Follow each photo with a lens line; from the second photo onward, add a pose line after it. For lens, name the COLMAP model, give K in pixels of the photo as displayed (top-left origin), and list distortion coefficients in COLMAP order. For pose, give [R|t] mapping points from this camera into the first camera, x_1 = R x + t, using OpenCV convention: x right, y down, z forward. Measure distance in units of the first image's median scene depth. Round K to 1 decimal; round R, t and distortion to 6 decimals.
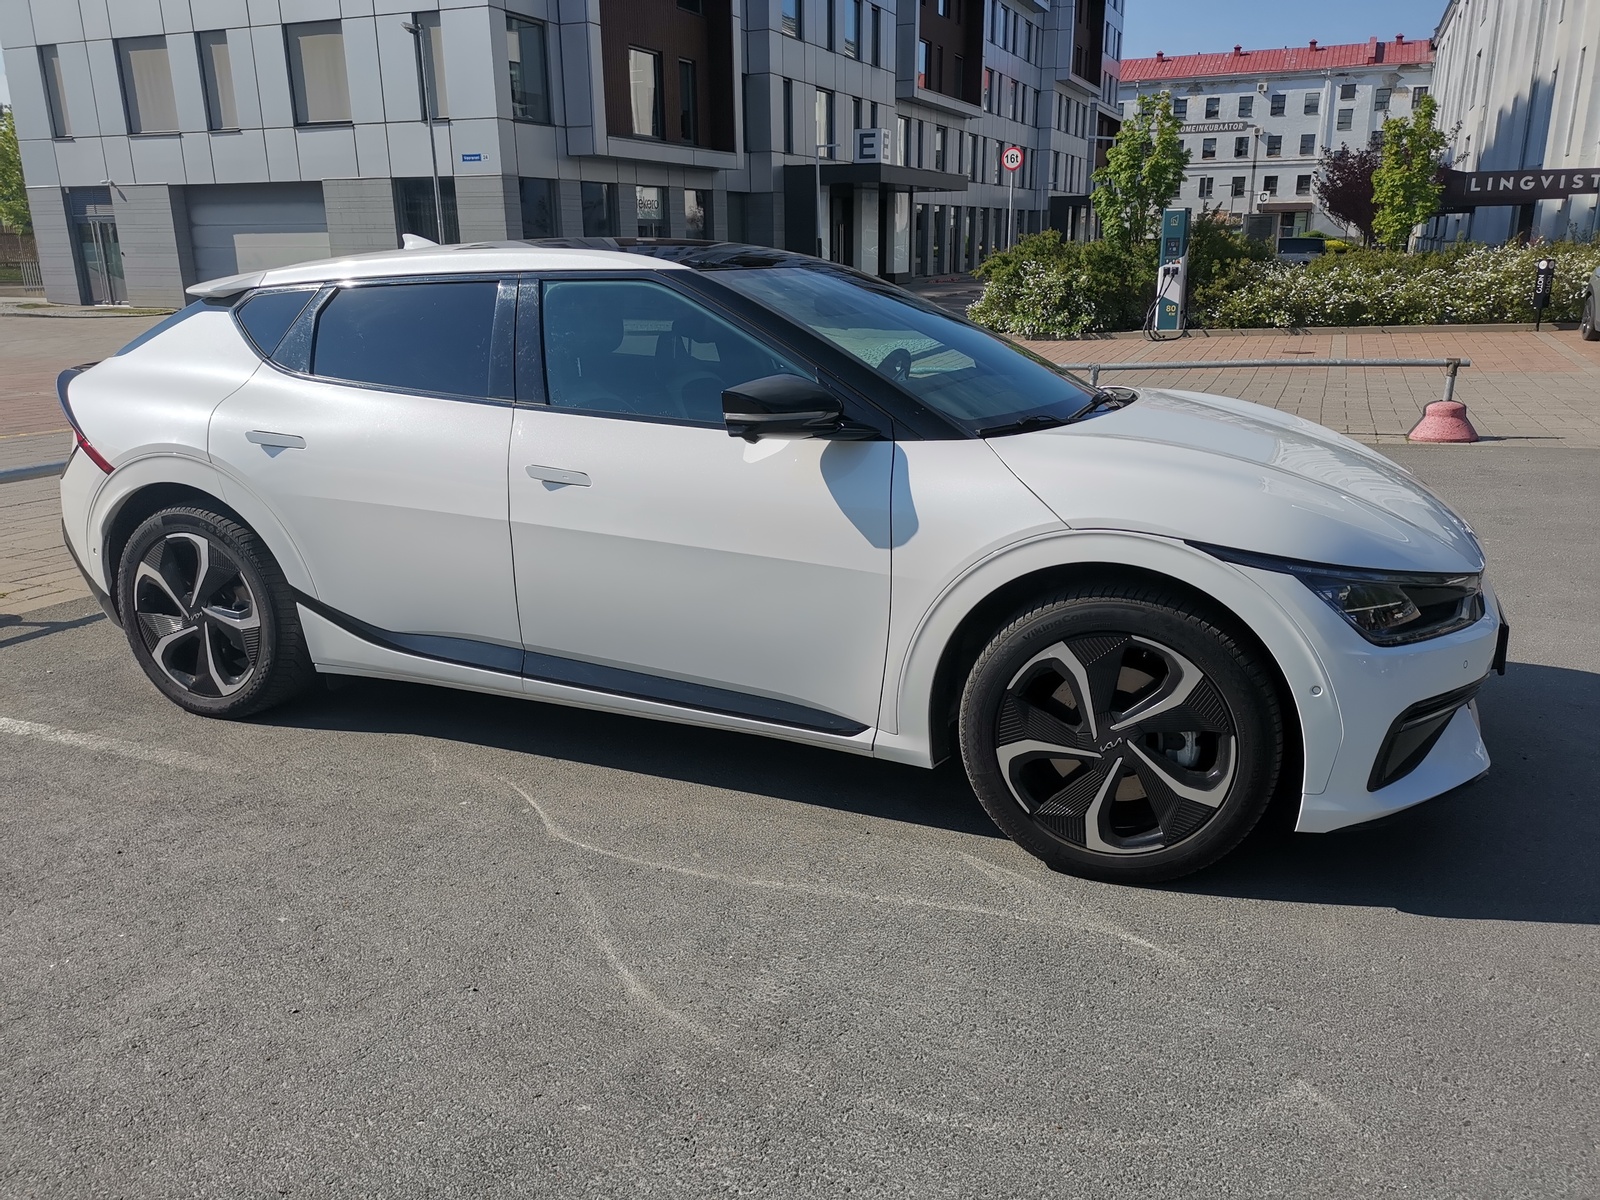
lens RADIAL K [[1235.4, 0, 803.6], [0, 1235.4, 605.9], [0, 0, 1]] dist [0.039510, -0.023169]
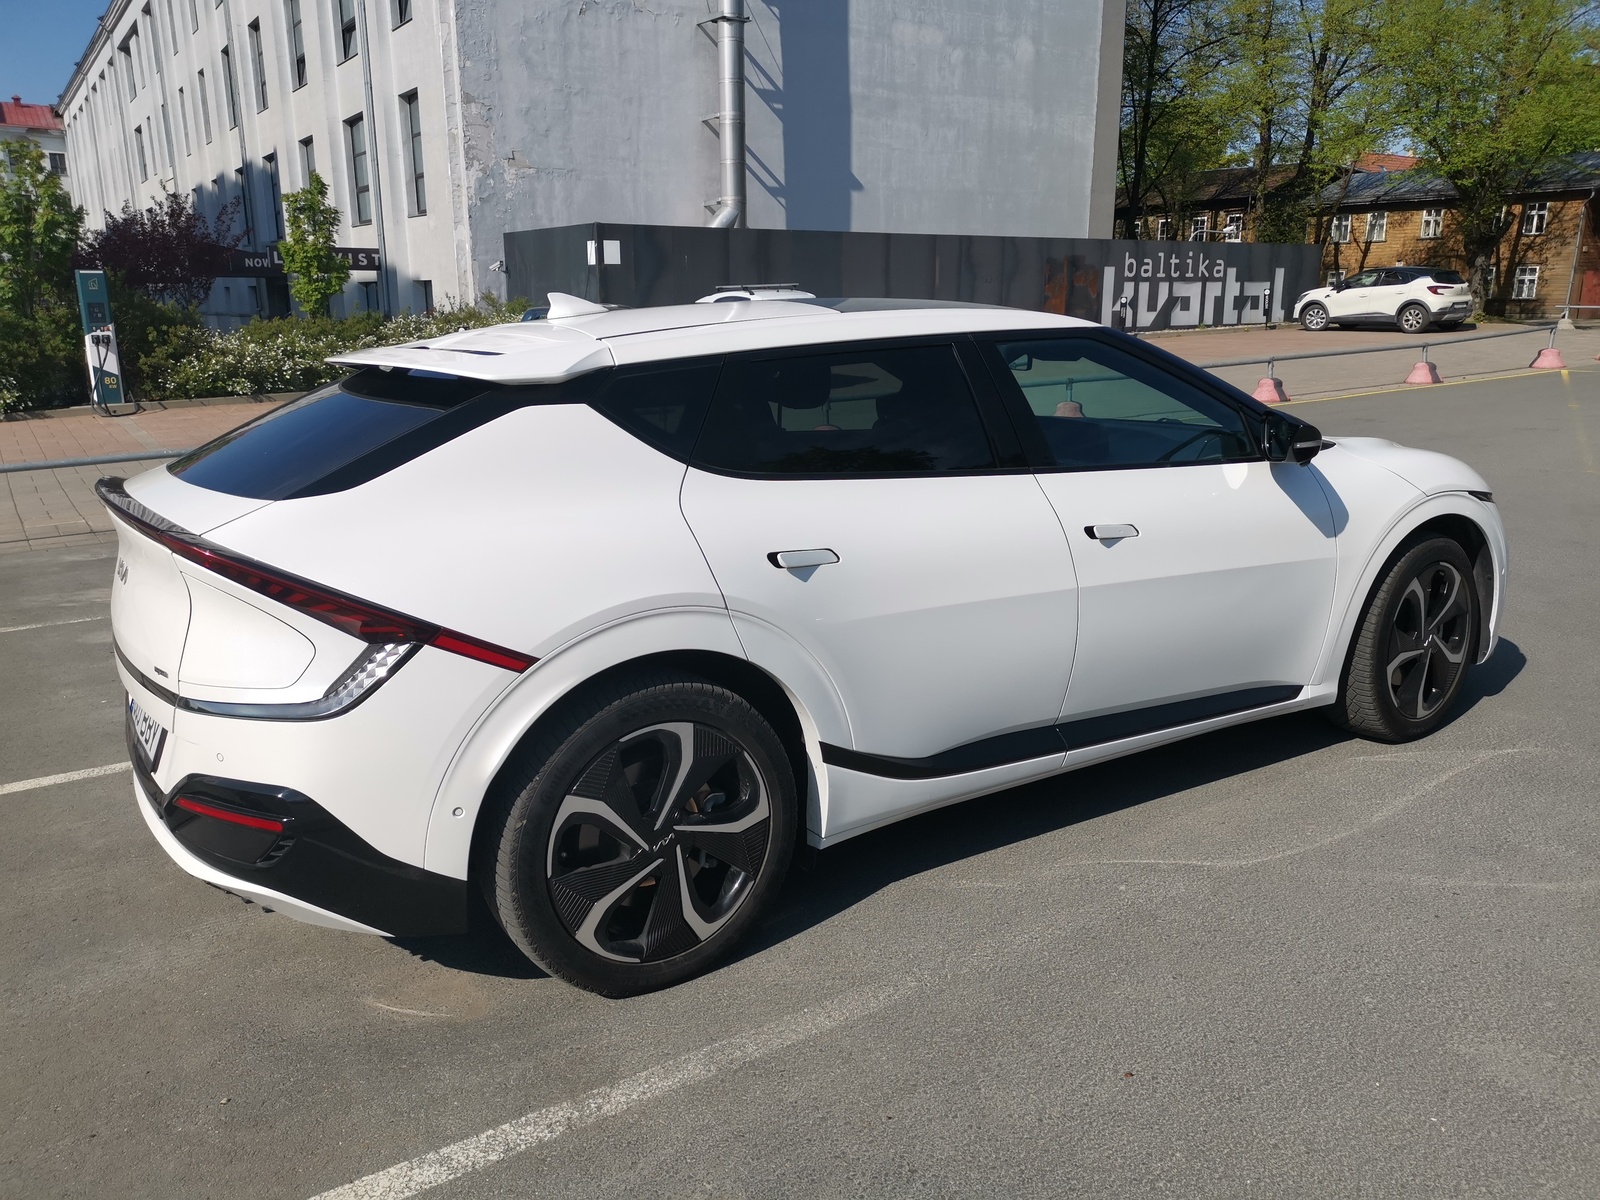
lens RADIAL K [[1235.4, 0, 803.0], [0, 1235.4, 602.6], [0, 0, 1]] dist [0.039510, -0.023169]
pose [[0.553327, -0.190566, 0.810872, -0.195052], [0.234123, 0.969815, 0.068158, -0.029696], [-0.799384, 0.152130, 0.581241, 0.105553]]
